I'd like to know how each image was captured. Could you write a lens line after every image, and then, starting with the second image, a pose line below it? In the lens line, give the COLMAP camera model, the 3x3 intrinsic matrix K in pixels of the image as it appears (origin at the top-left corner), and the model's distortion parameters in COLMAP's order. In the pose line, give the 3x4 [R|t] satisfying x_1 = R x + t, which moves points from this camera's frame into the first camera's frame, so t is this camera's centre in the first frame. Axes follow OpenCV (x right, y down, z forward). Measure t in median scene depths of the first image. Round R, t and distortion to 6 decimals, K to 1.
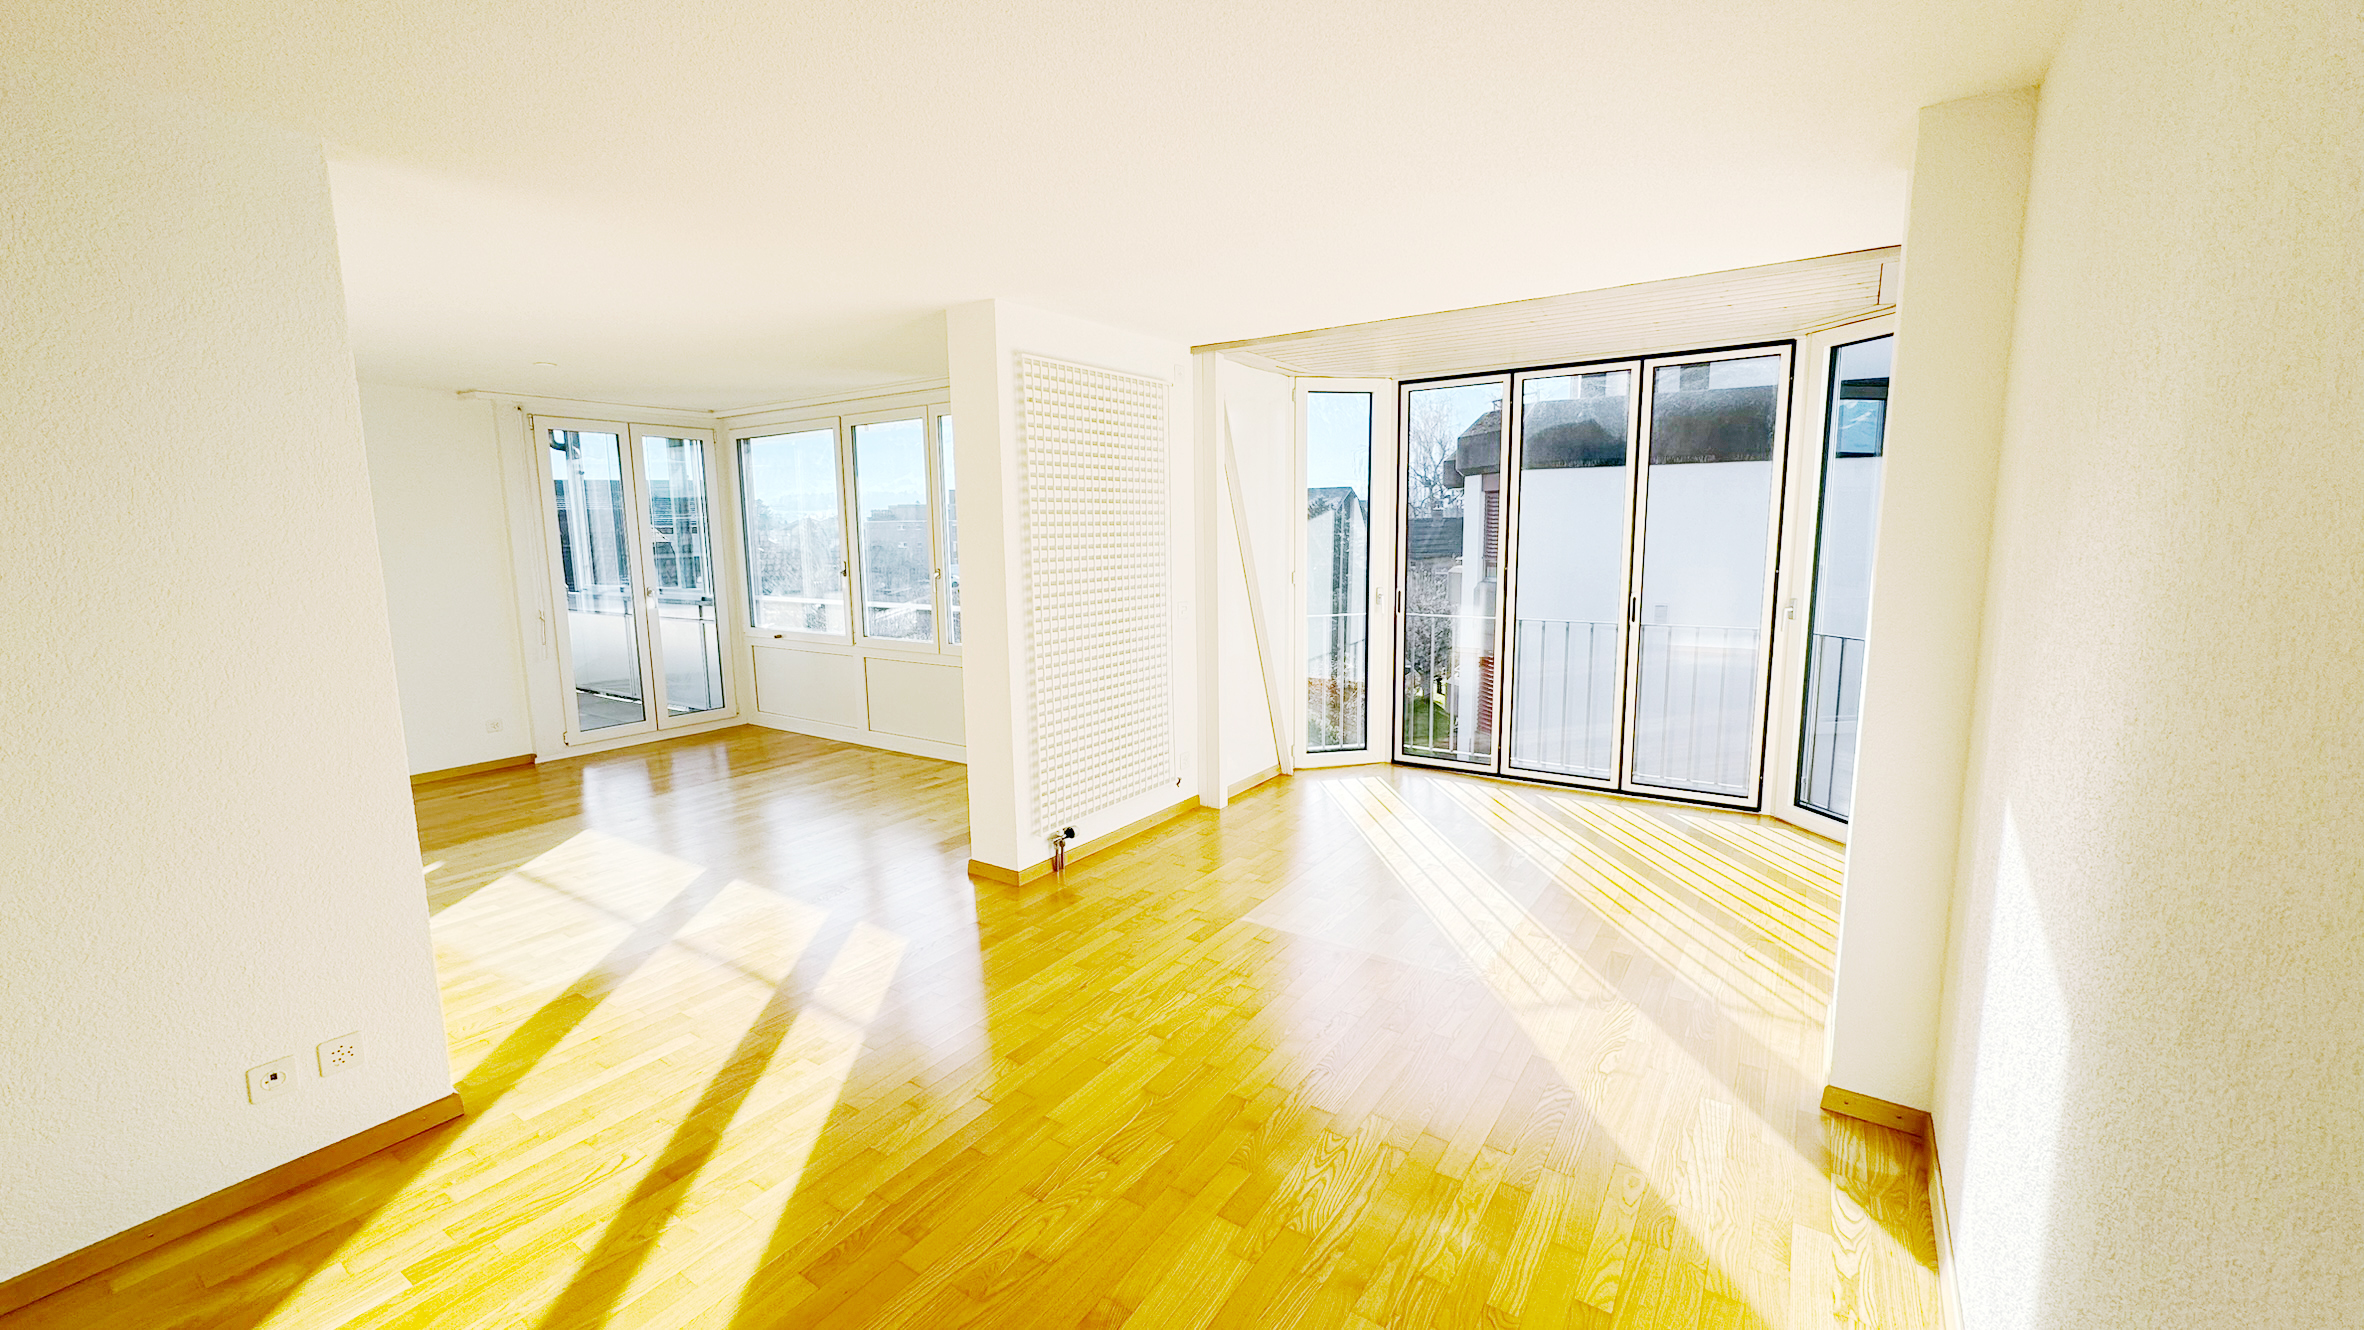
lens RADIAL K [[949.7, 0, 1174.5], [0, 949.7, 665.0], [0, 0, 1]] dist [0.001415, 0.000117]
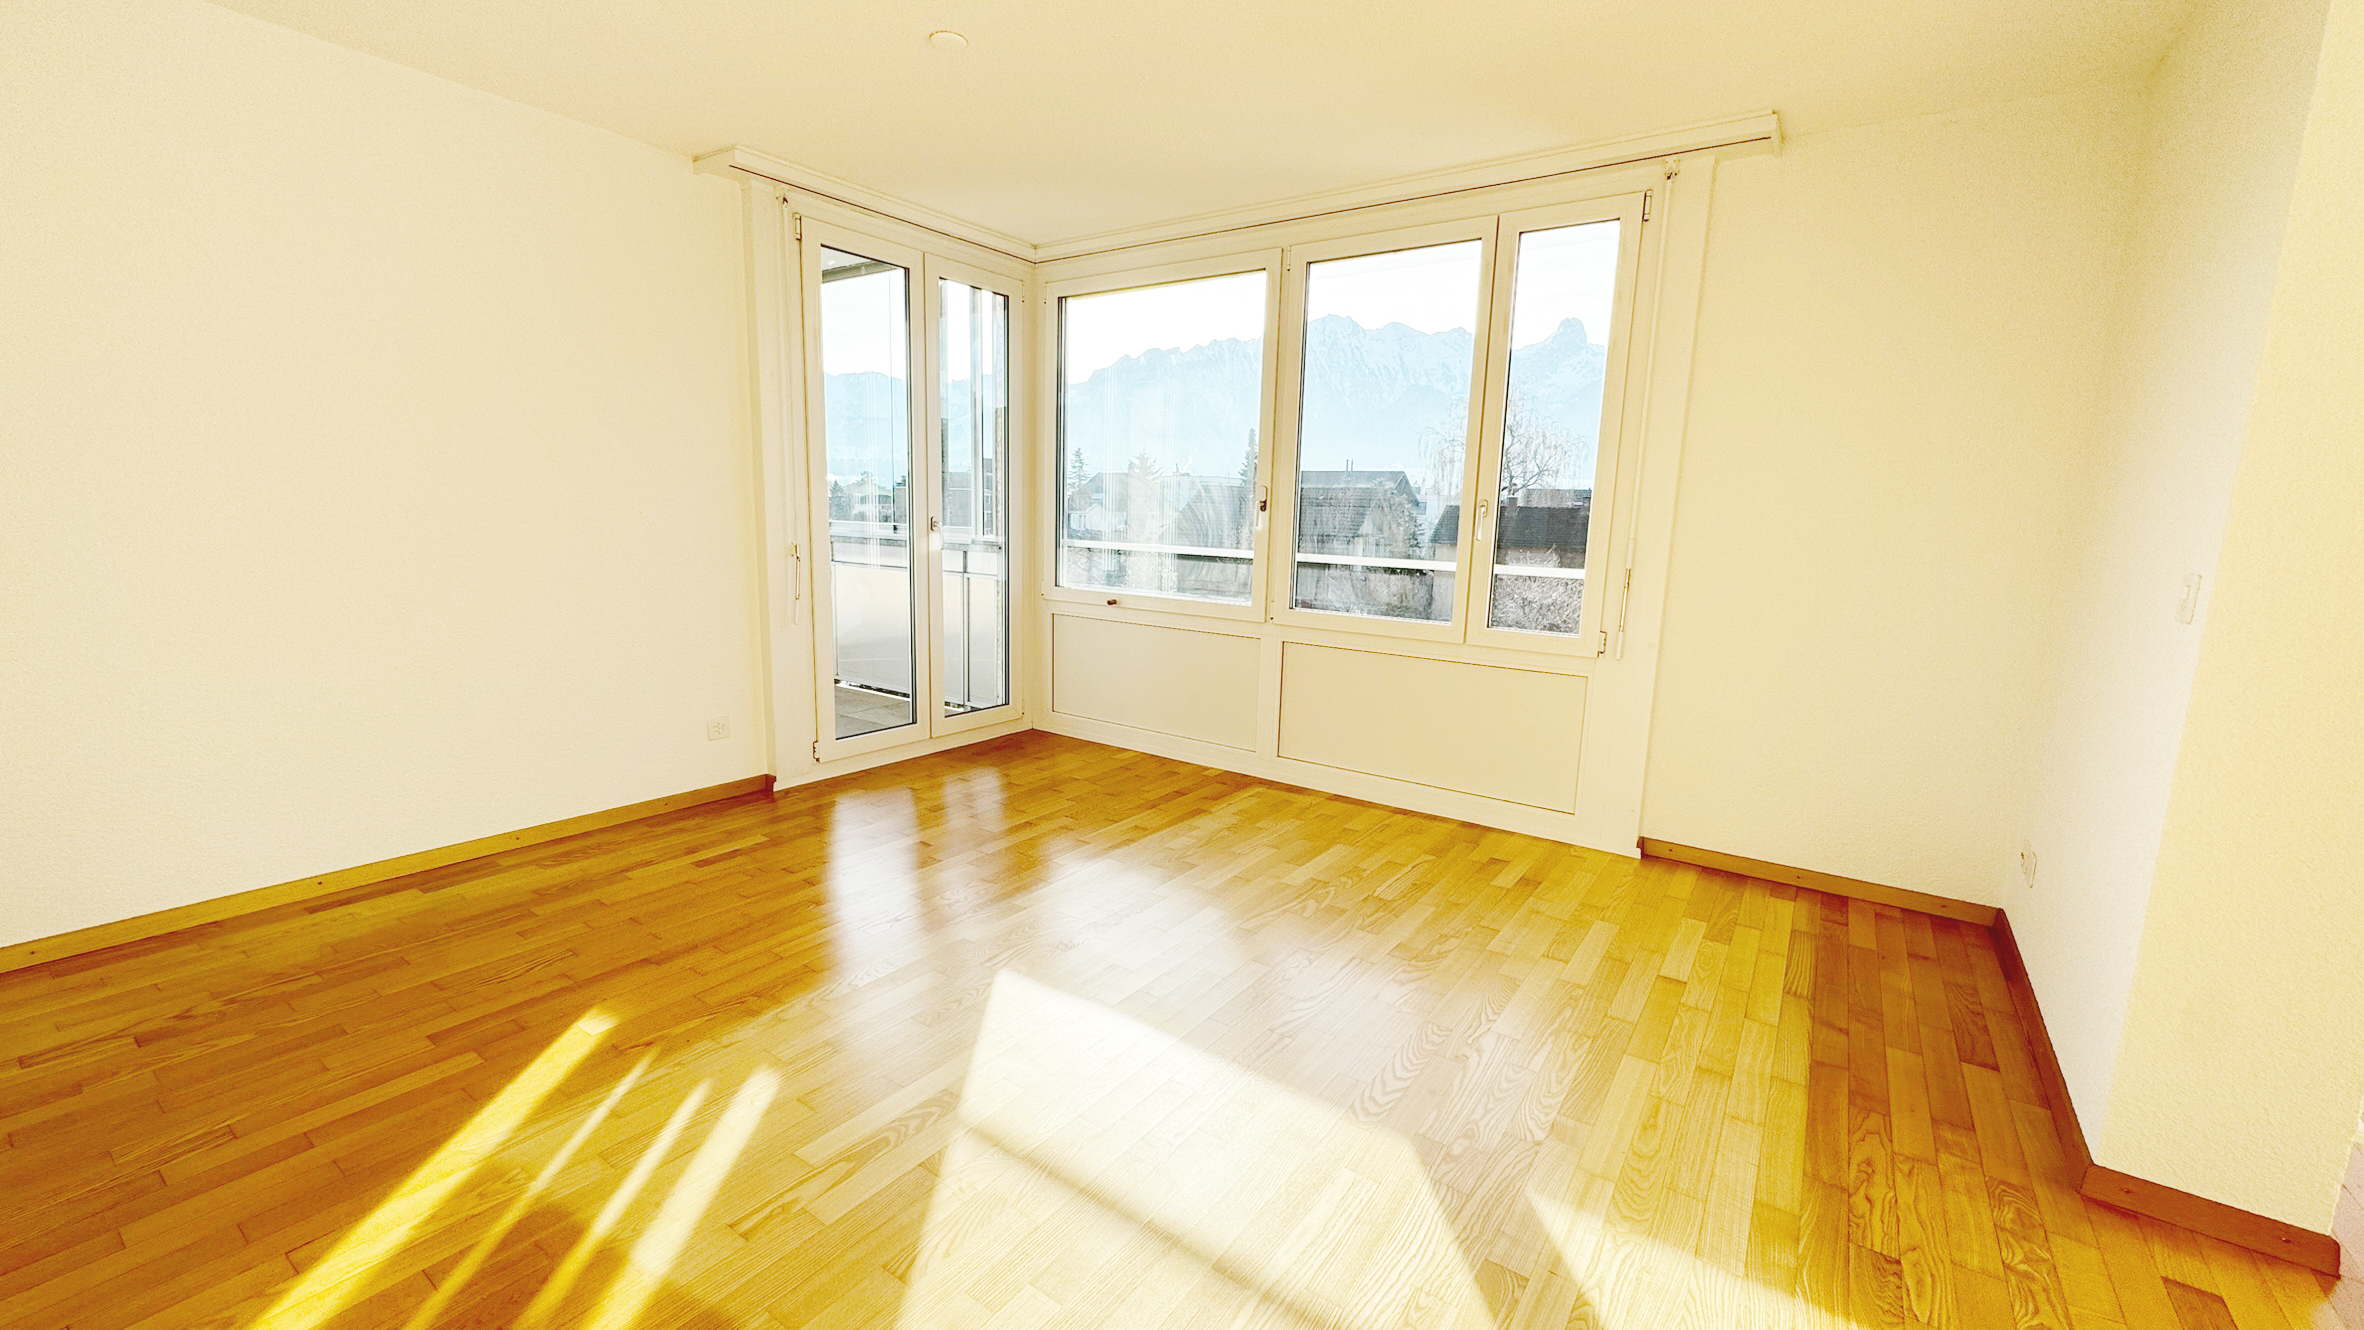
lens RADIAL K [[949.7, 0, 1174.5], [0, 949.7, 665.0], [0, 0, 1]] dist [0.001415, 0.000117]
pose [[0.998798, 0.046133, -0.016562, -0.392175], [-0.045824, 0.998777, 0.018576, -0.001501], [0.017398, -0.017795, 0.999690, 0.376098]]
